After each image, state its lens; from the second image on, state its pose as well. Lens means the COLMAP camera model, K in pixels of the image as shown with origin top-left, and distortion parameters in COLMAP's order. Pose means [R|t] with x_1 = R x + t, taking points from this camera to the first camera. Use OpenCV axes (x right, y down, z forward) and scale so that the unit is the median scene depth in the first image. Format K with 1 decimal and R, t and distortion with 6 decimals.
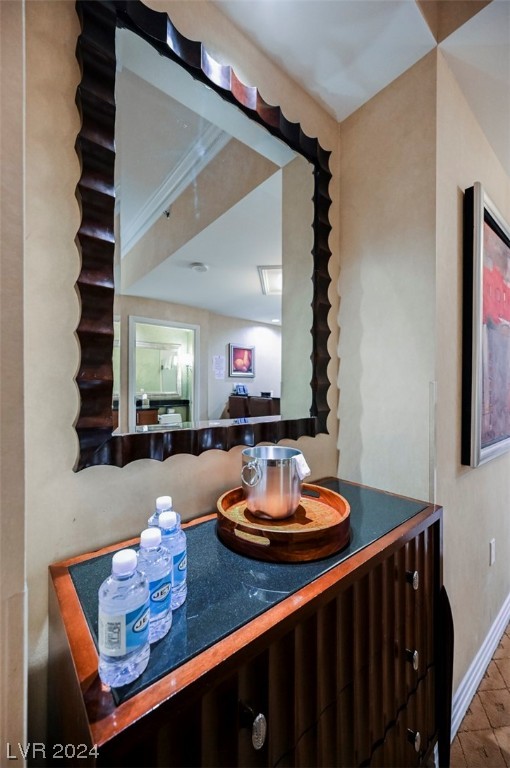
lens RADIAL K [[303.7, 0, 253.8], [0, 303.7, 388.7], [0, 0, 1]] dist [-0.001415, -0.000111]
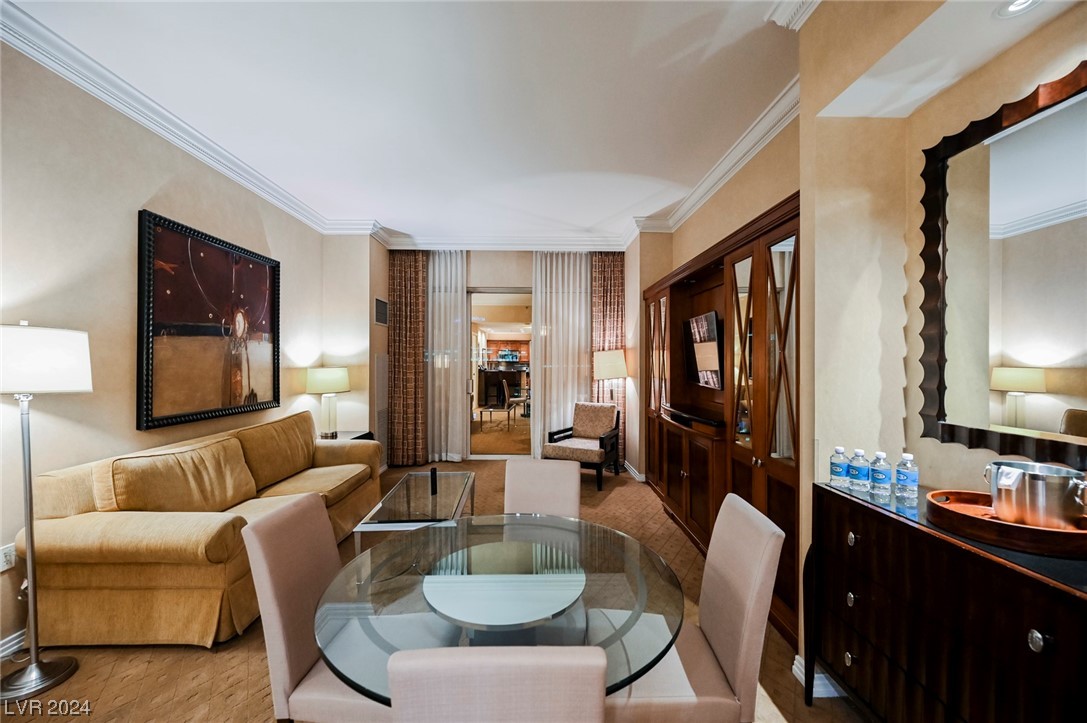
lens RADIAL K [[427.9, 0, 541.9], [0, 427.9, 362.4], [0, 0, 1]] dist [-0.000908, 0.000027]
pose [[-0.623242, -0.006593, -0.782001, 1.534724], [-0.011613, 0.999932, 0.000825, -0.083980], [0.781943, 0.009595, -0.623277, 0.439719]]
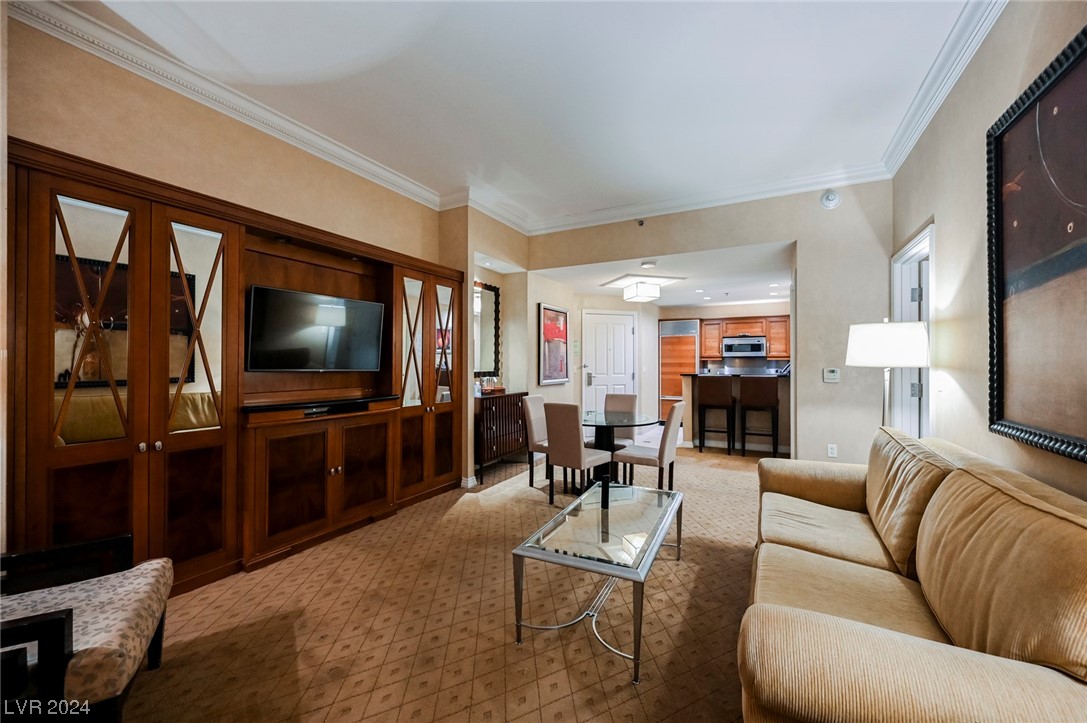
lens RADIAL K [[429.8, 0, 541.3], [0, 429.8, 358.2], [0, 0, 1]] dist [-0.001415, -0.000111]
pose [[0.924788, -0.001390, 0.380479, -1.063808], [0.007092, 0.999883, -0.013586, 0.022876], [-0.380416, 0.015263, 0.924690, -3.341290]]
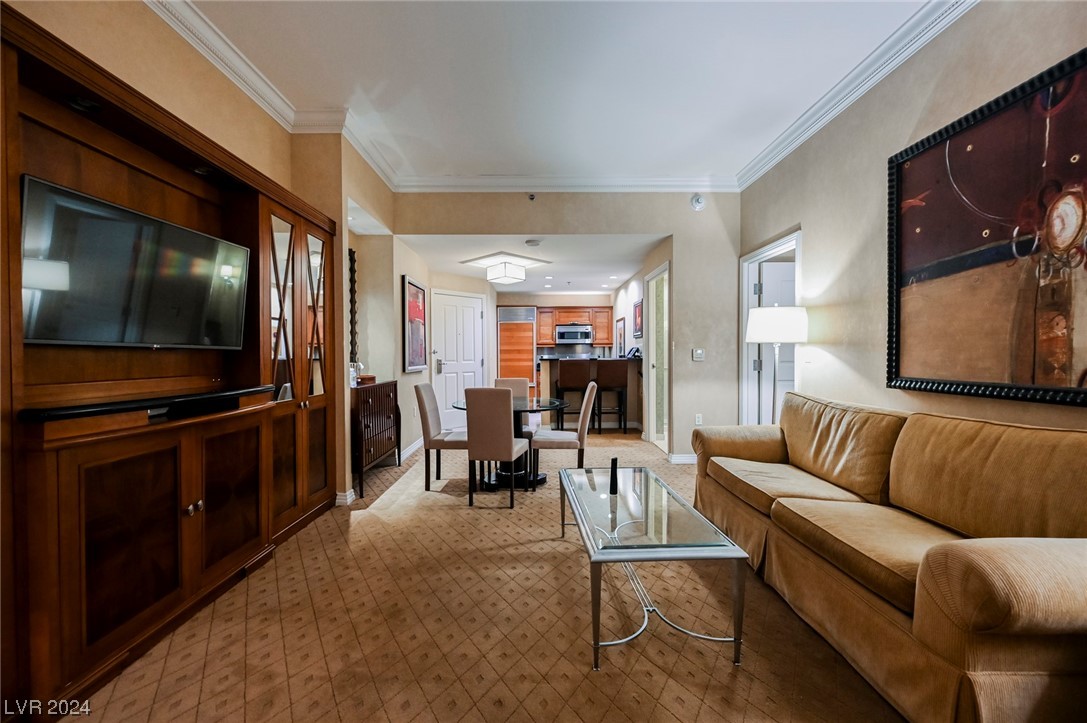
lens RADIAL K [[439.7, 0, 542.6], [0, 439.7, 360.3], [0, 0, 1]] dist [-0.001207, 0.000070]
pose [[0.625122, -0.019362, 0.780287, -1.662478], [0.013260, 0.999811, 0.014187, 0.099157], [-0.780414, 0.001478, 0.625261, -2.529595]]
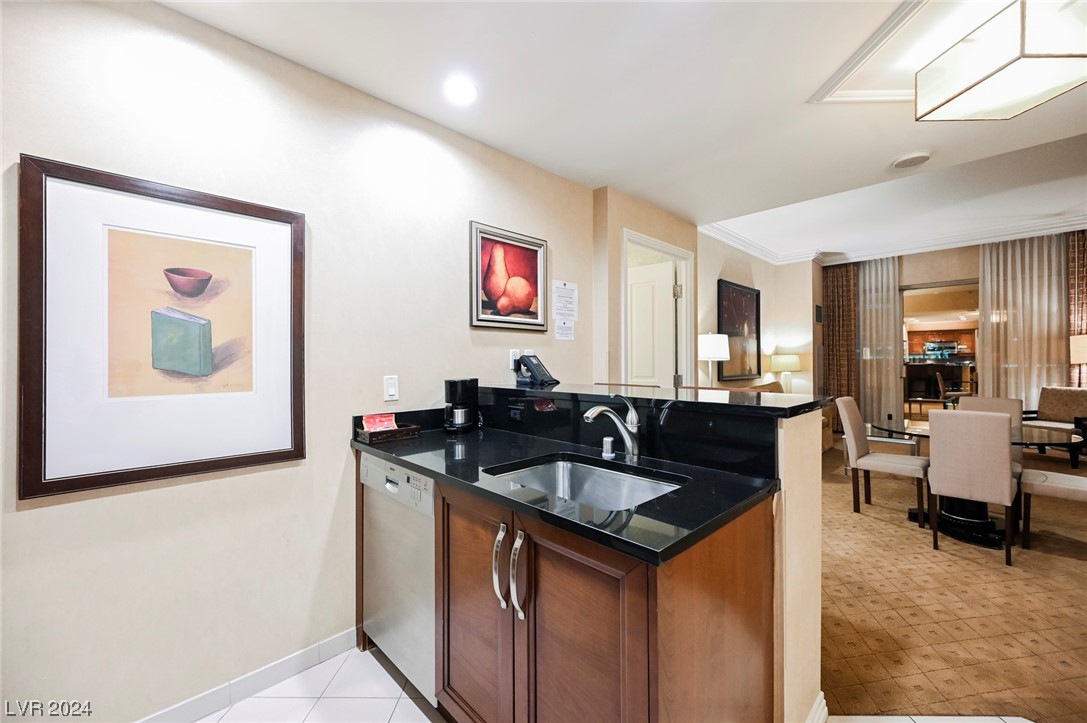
lens RADIAL K [[426.4, 0, 543.5], [0, 426.4, 361.5], [0, 0, 1]] dist [-0.000658, 0.000480]
pose [[-0.996932, 0.000108, -0.078277, 3.401404], [-0.000214, 0.999992, 0.004096, 0.051224], [0.078277, 0.004100, -0.996923, 1.997745]]
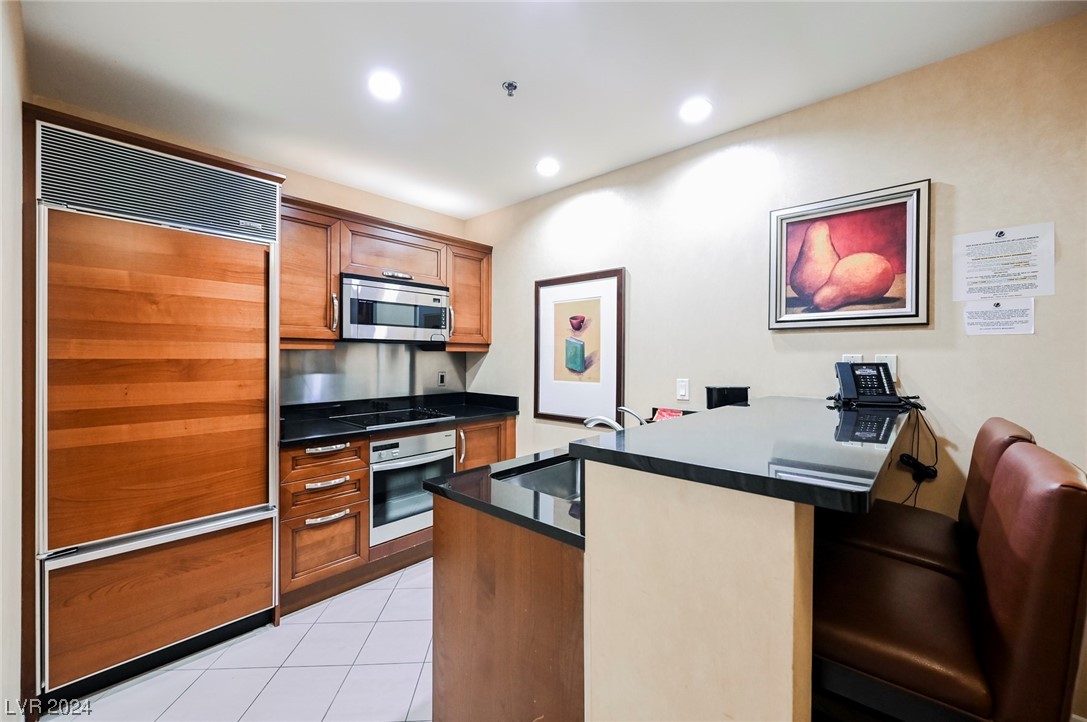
lens RADIAL K [[429.8, 0, 541.3], [0, 429.8, 357.7], [0, 0, 1]] dist [-0.001415, -0.000111]
pose [[-0.145439, -0.008211, 0.989333, 2.047889], [0.000813, 0.999964, 0.008418, 0.000506], [-0.989367, 0.002029, -0.145427, 1.250804]]
